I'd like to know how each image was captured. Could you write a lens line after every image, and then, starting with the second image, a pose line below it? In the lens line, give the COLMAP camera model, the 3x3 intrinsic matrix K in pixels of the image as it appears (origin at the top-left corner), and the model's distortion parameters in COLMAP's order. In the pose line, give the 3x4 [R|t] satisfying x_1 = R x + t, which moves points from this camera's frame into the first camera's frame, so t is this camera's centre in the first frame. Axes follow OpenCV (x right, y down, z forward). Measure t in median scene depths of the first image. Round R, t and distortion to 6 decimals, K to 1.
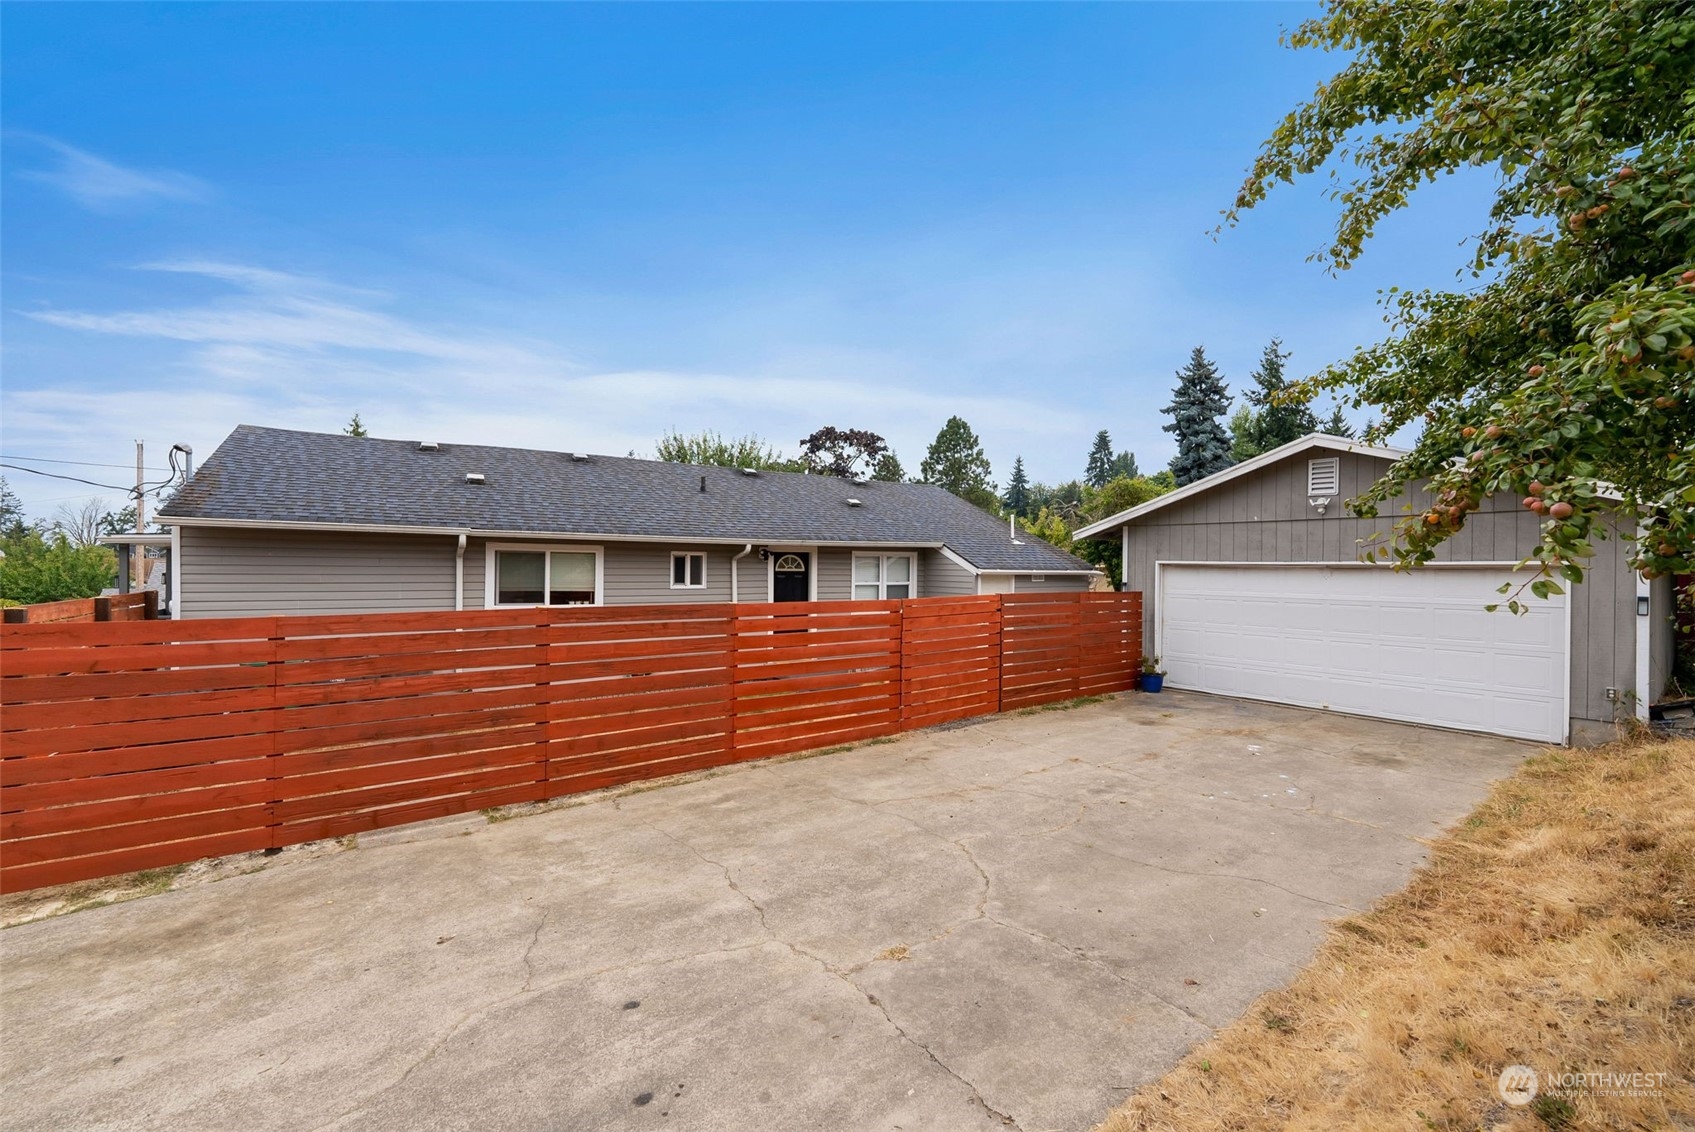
lens RADIAL K [[695.3, 0, 850.8], [0, 695.3, 567.3], [0, 0, 1]] dist [0.000584, -0.000379]
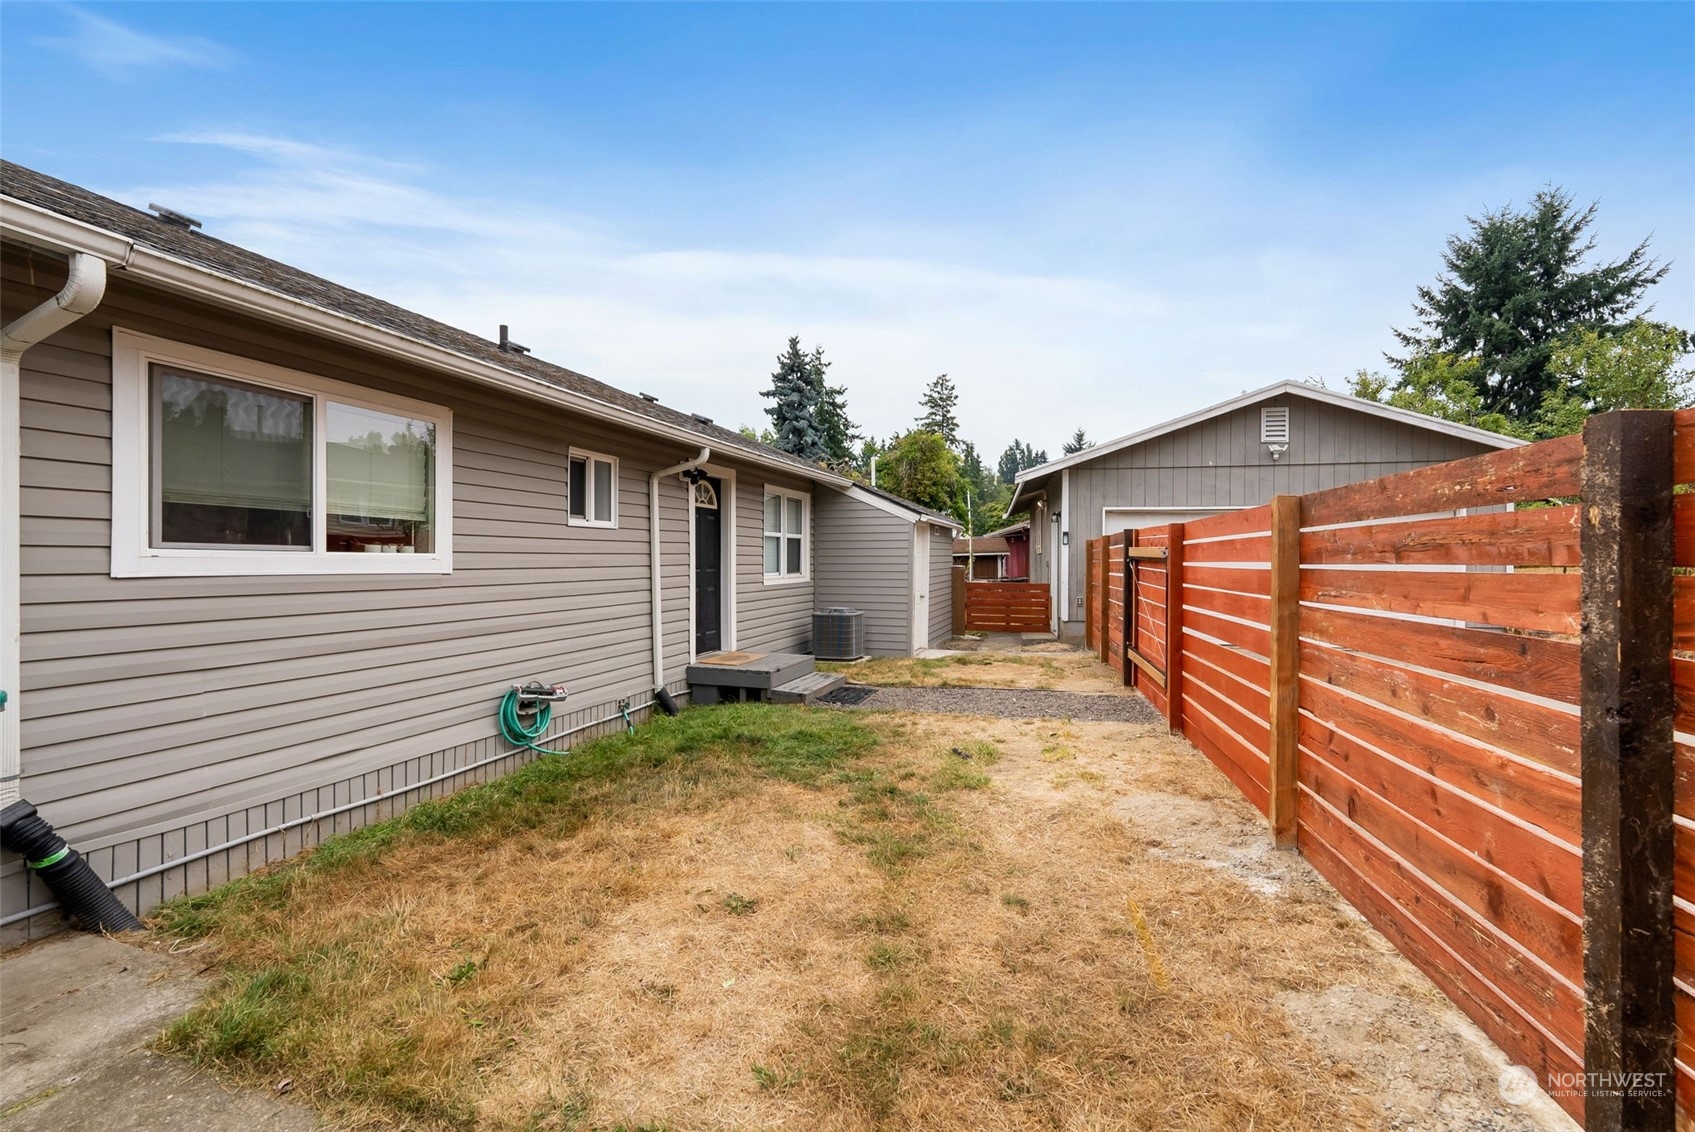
lens RADIAL K [[695.3, 0, 849.4], [0, 695.3, 563.7], [0, 0, 1]] dist [0.000584, -0.000379]
pose [[0.768837, -0.013122, 0.639310, -0.401025], [0.007586, 0.999906, 0.011400, 0.051342], [-0.639400, -0.003914, 0.768864, 0.496420]]
